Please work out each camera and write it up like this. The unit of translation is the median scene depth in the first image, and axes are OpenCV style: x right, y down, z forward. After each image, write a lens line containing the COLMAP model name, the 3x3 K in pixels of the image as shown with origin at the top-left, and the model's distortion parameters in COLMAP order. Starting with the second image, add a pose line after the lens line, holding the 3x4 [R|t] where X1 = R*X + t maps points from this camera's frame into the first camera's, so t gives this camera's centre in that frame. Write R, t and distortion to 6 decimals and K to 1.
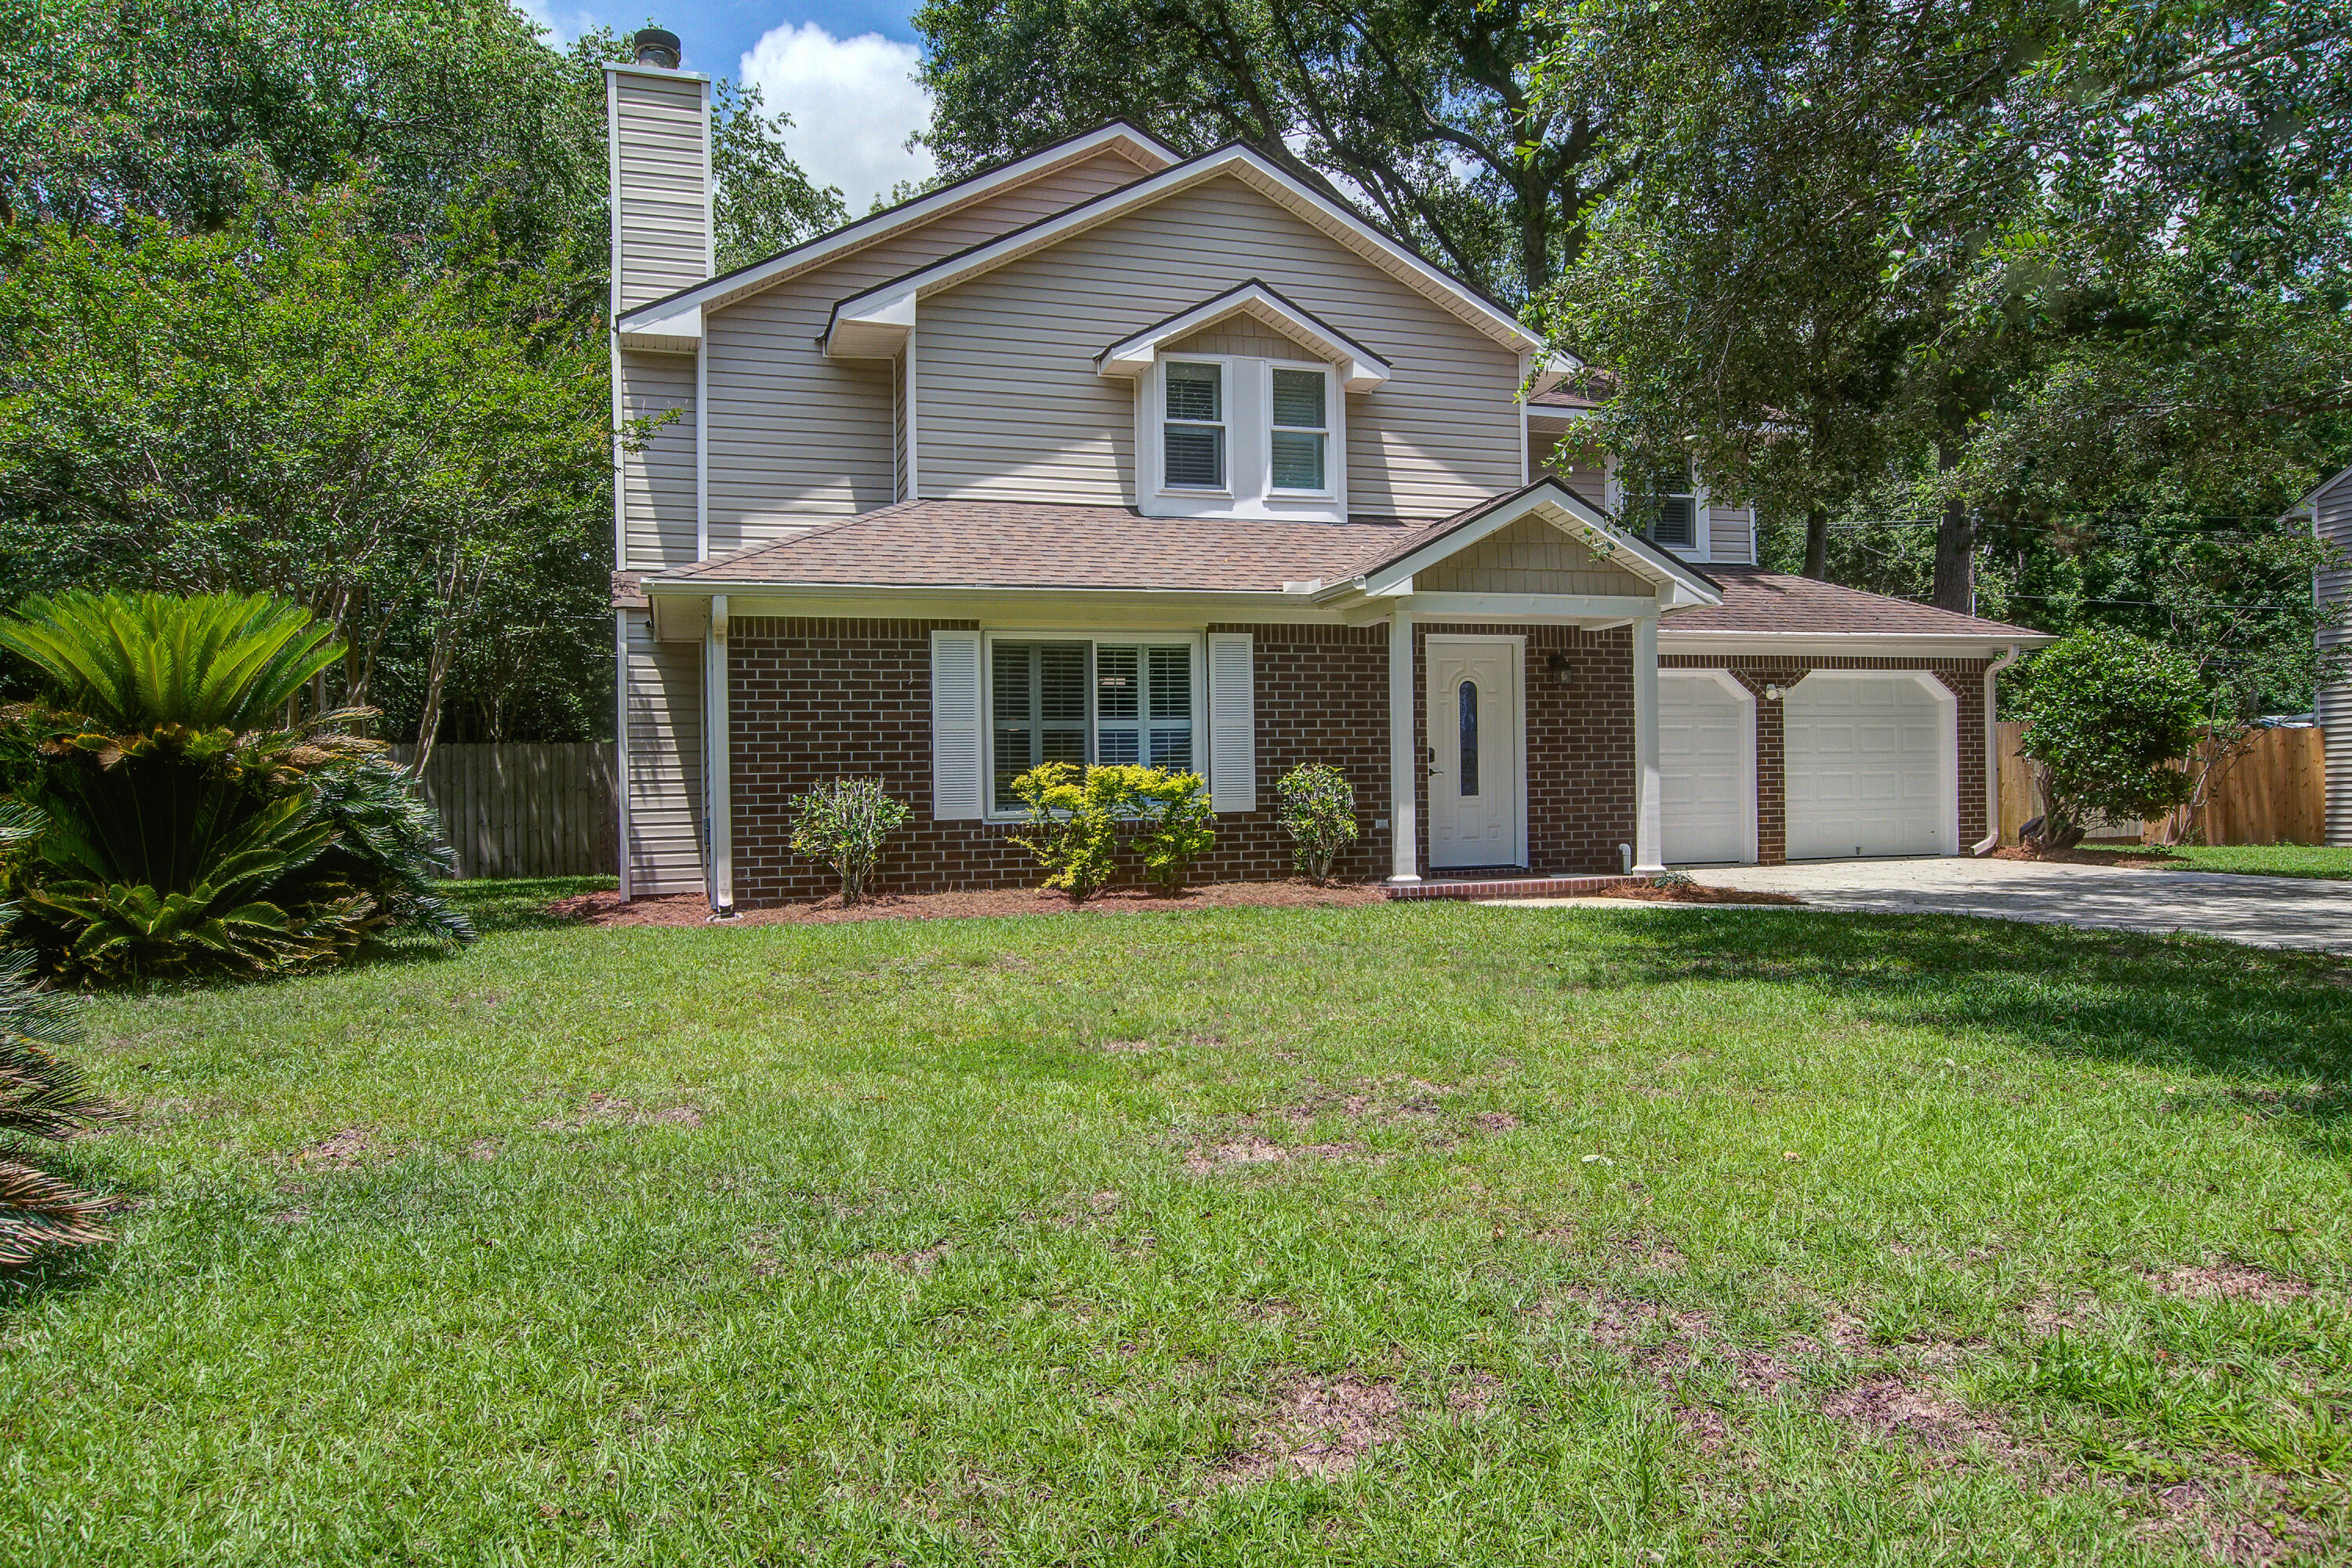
lens RADIAL K [[1585.8, 0, 1246.4], [0, 1585.8, 792.7], [0, 0, 1]] dist [-0.005225, -0.000174]
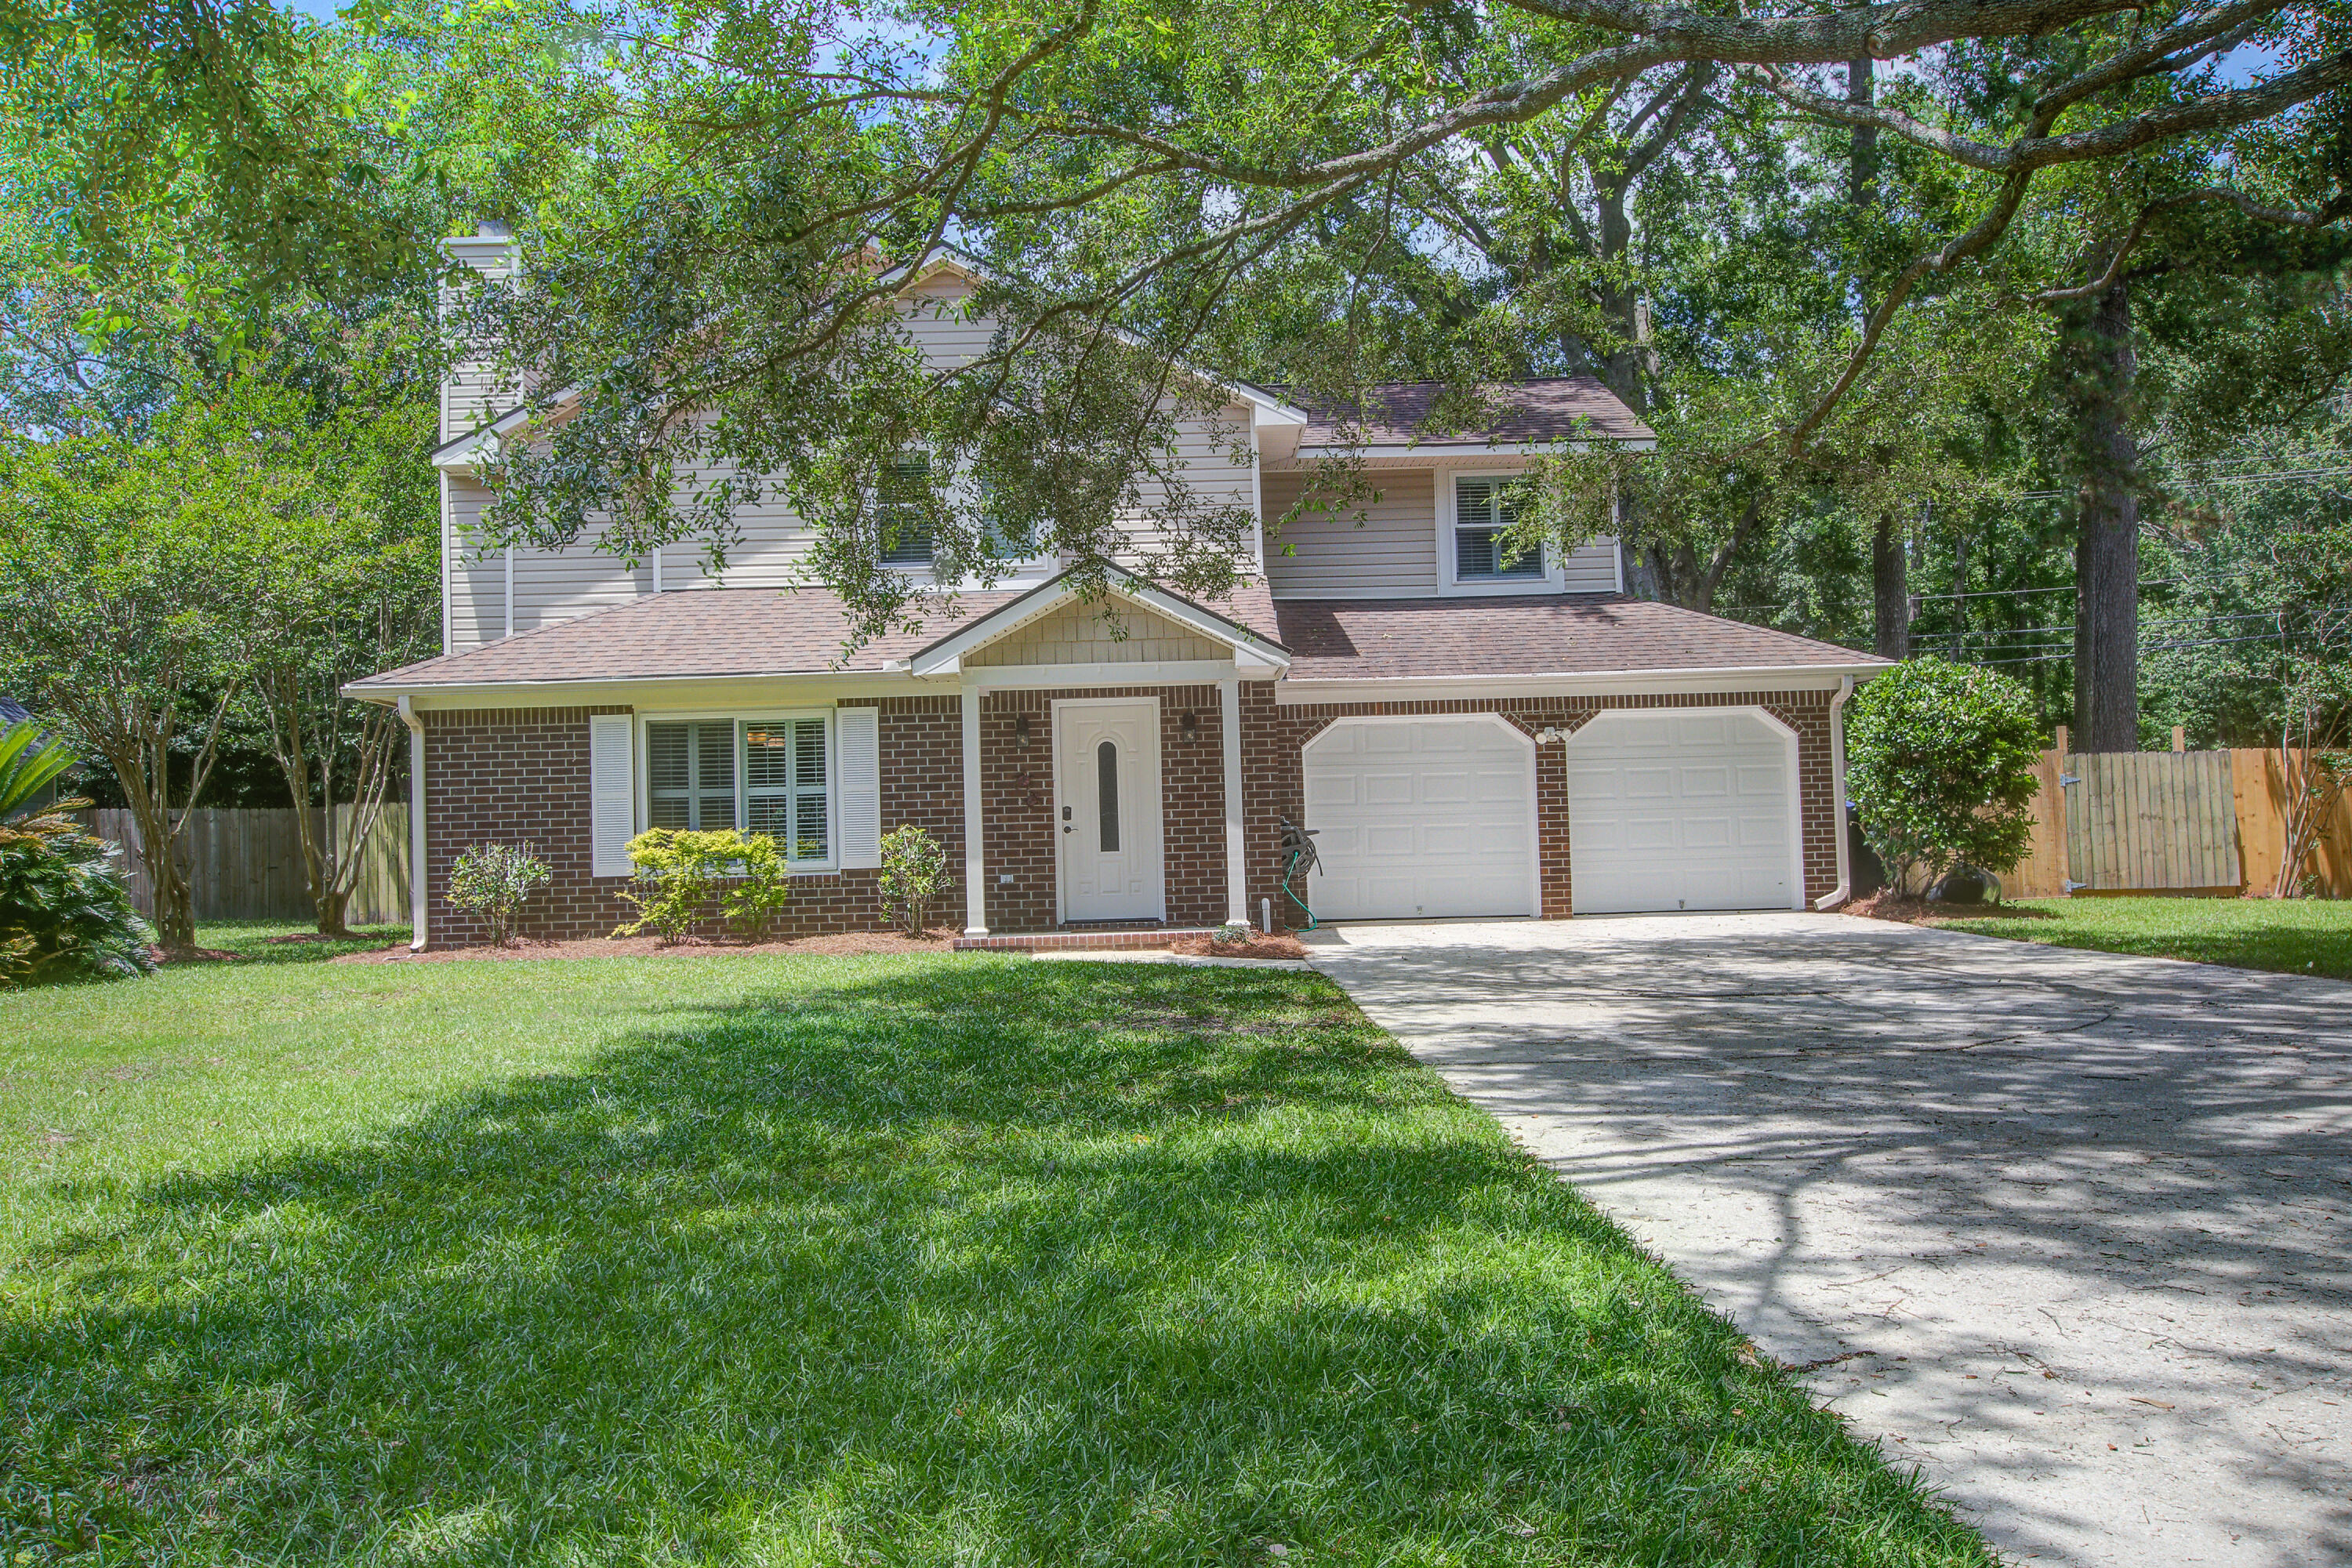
lens RADIAL K [[1927.7, 0, 1176.0], [0, 1927.7, 784.0], [0, 0, 1]] dist [0.007779, 0.007221]
pose [[0.947598, -0.014269, -0.319147, 0.632010], [0.008840, 0.999791, -0.018453, -0.020162], [0.319344, 0.014665, 0.947525, -0.204507]]
